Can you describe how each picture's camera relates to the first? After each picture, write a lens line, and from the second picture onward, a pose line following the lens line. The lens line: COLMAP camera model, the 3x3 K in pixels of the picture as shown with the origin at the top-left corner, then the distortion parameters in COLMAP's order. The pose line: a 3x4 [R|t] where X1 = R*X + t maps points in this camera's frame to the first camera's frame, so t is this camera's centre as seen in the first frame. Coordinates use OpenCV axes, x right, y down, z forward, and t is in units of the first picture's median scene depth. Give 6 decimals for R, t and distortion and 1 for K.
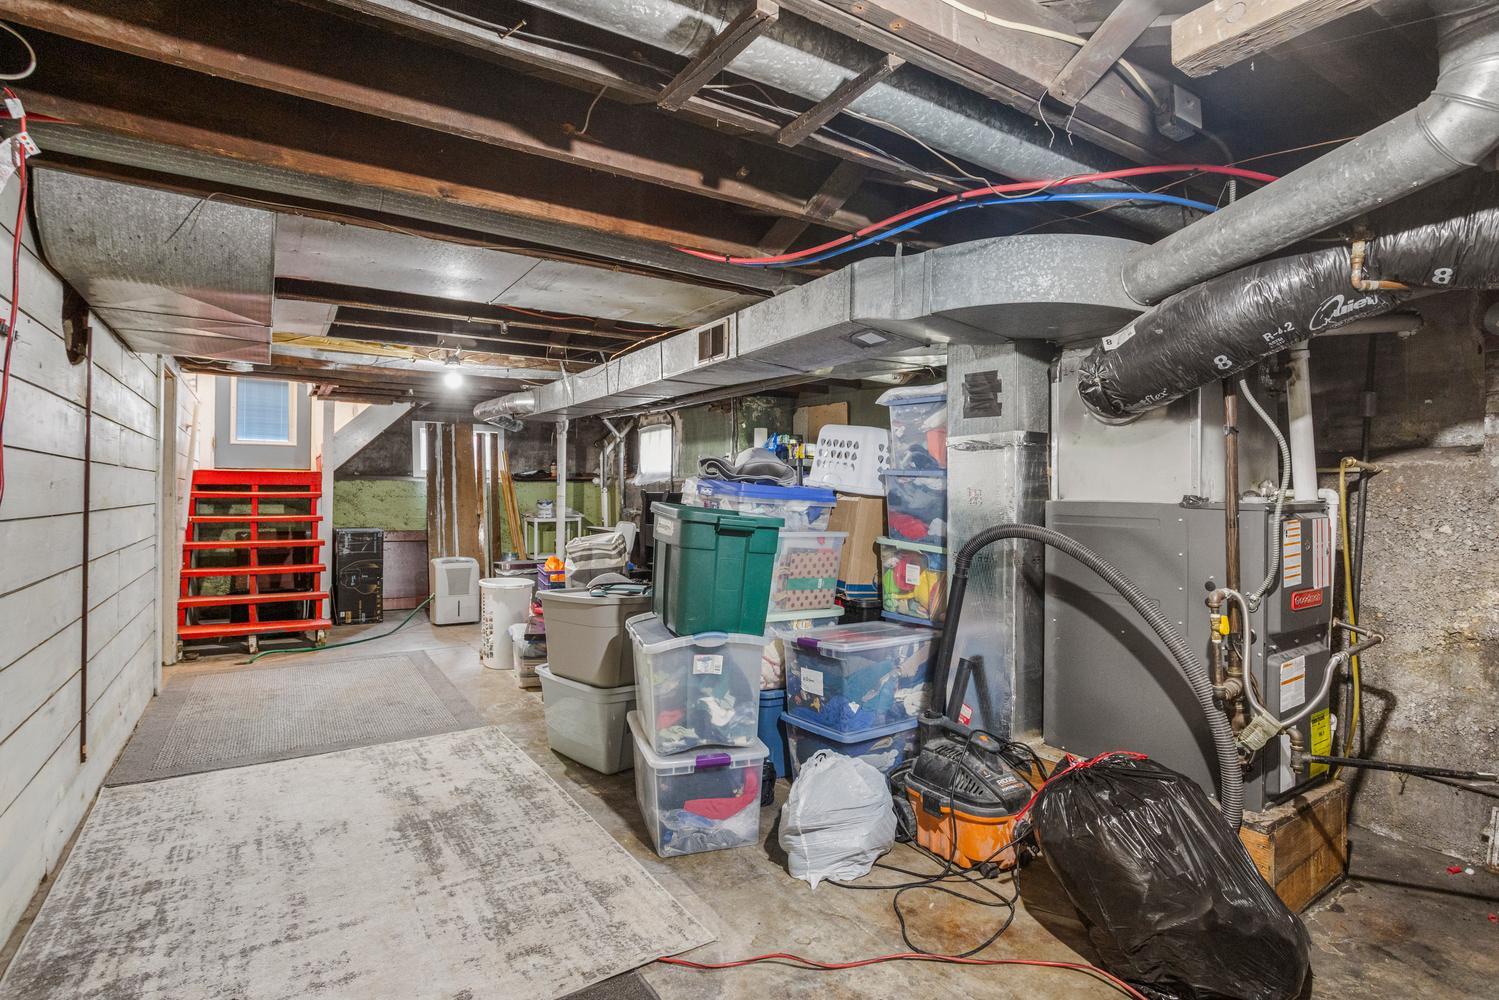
lens RADIAL K [[732.4, 0, 743.6], [0, 732.4, 482.7], [0, 0, 1]] dist [-0.047967, 0.028232]
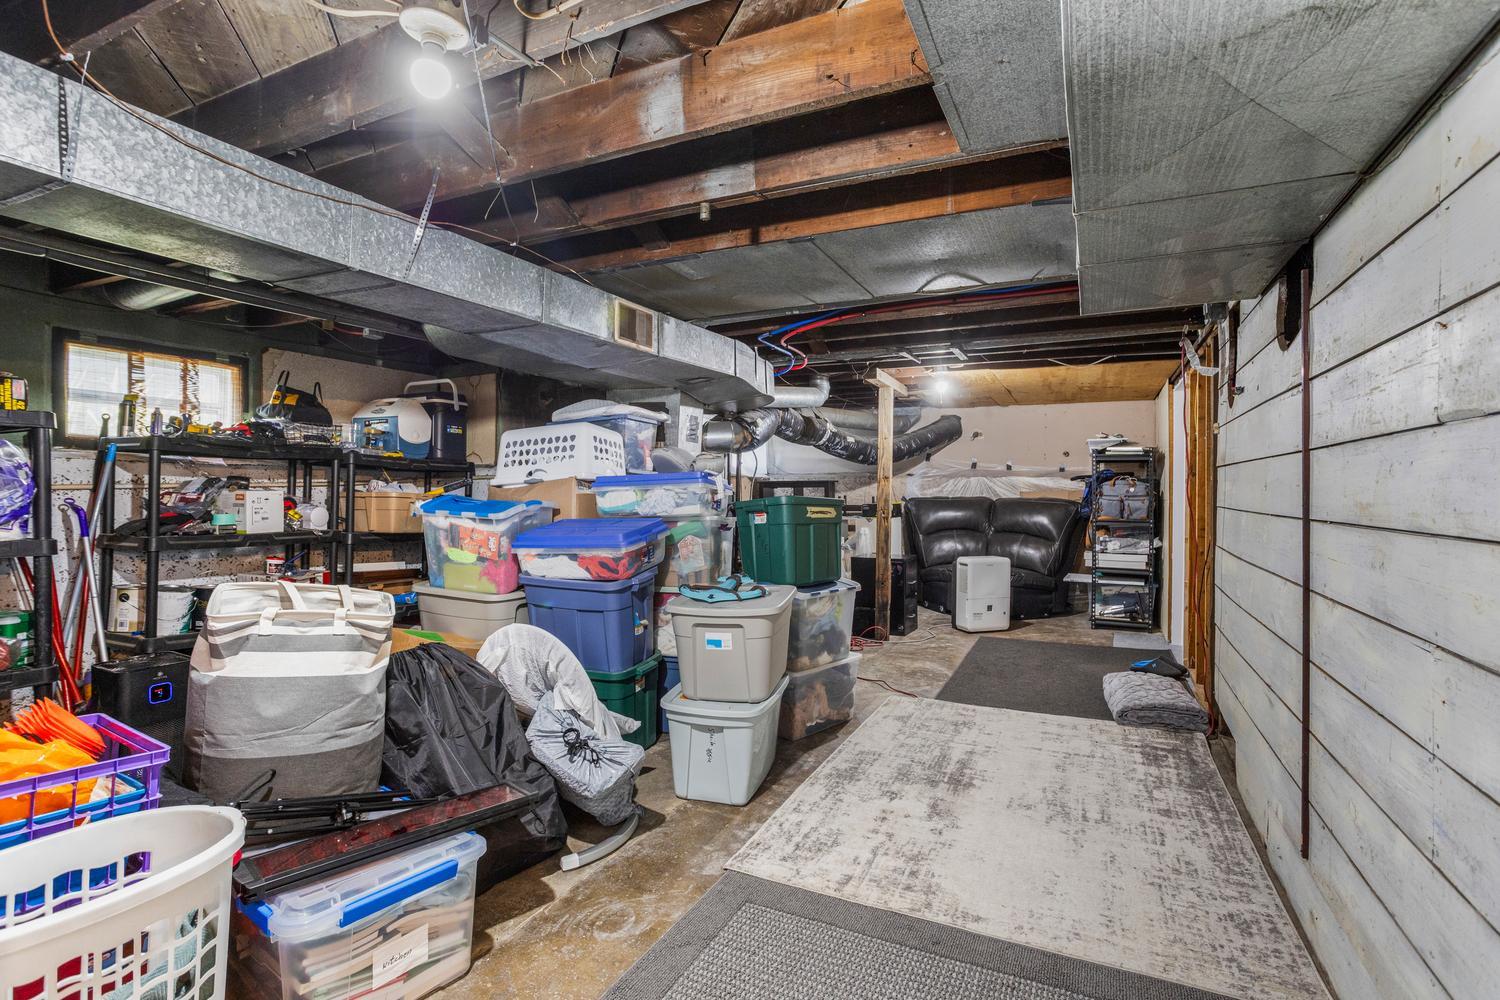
lens RADIAL K [[732.9, 0, 744.1], [0, 732.9, 482.7], [0, 0, 1]] dist [-0.047967, 0.028232]
pose [[-0.511185, 0.002679, 0.859466, -1.282863], [-0.017082, 0.999766, -0.013277, 0.029026], [-0.859301, -0.021468, -0.511020, 1.909672]]
